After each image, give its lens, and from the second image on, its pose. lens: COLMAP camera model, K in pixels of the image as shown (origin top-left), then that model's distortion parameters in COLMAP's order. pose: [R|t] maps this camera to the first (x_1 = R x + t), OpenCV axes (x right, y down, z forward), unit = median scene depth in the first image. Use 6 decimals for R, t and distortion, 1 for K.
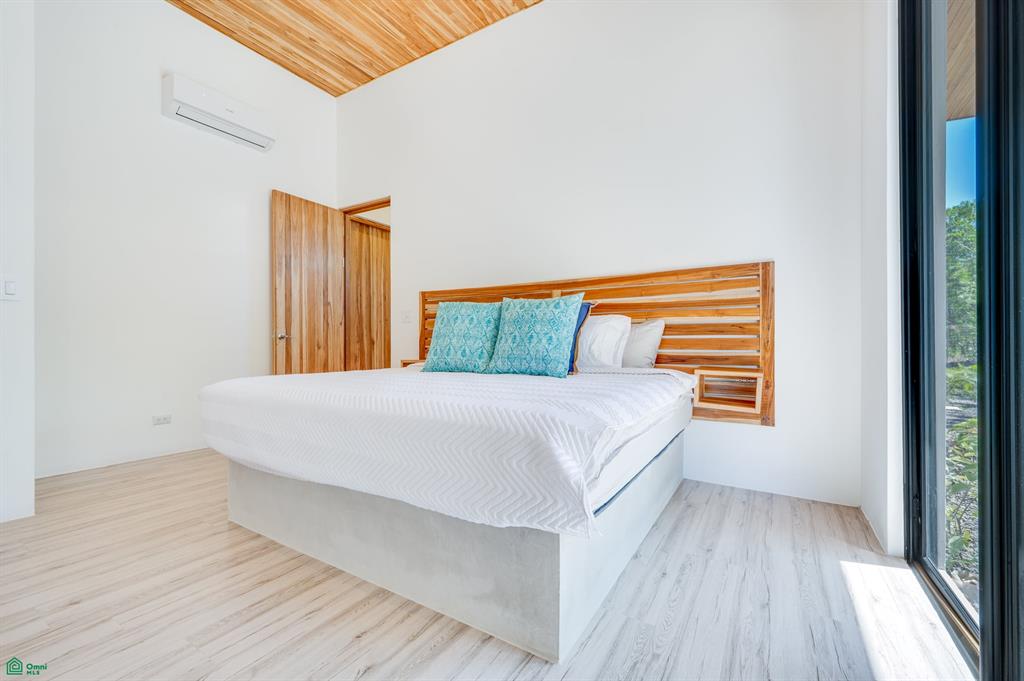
lens RADIAL K [[420.1, 0, 520.3], [0, 420.1, 344.2], [0, 0, 1]] dist [-0.000656, -0.000124]
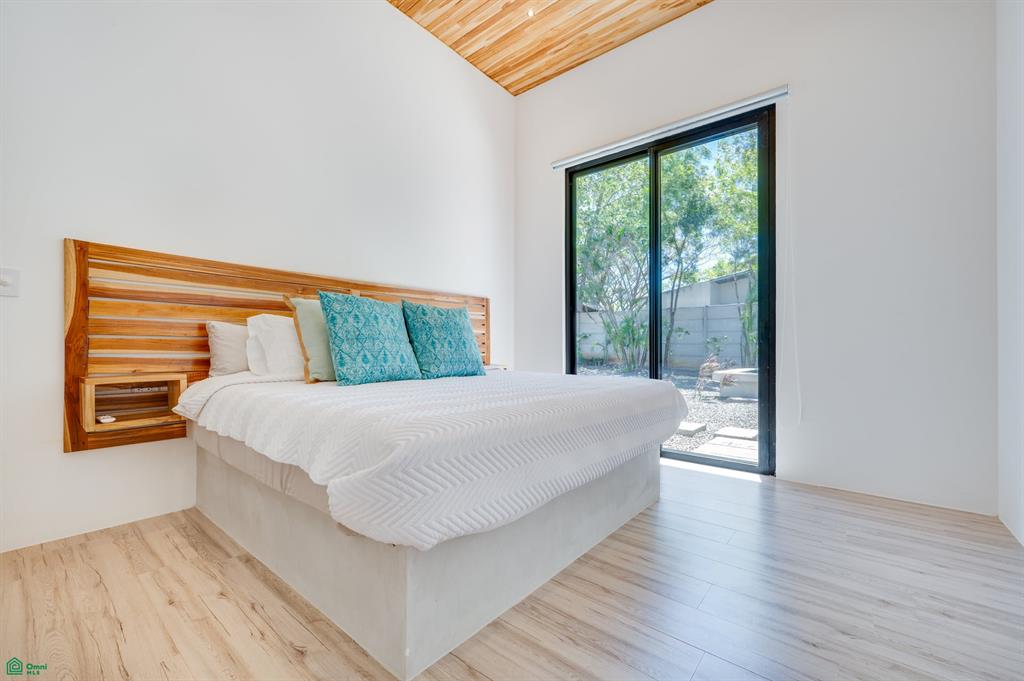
lens RADIAL K [[420.1, 0, 520.3], [0, 420.1, 344.2], [0, 0, 1]] dist [-0.000656, -0.000124]
pose [[0.134991, 0.013181, 0.990759, -0.995067], [-0.002995, 0.999912, -0.012895, 0.001936], [-0.990842, -0.001226, 0.135018, 0.656639]]
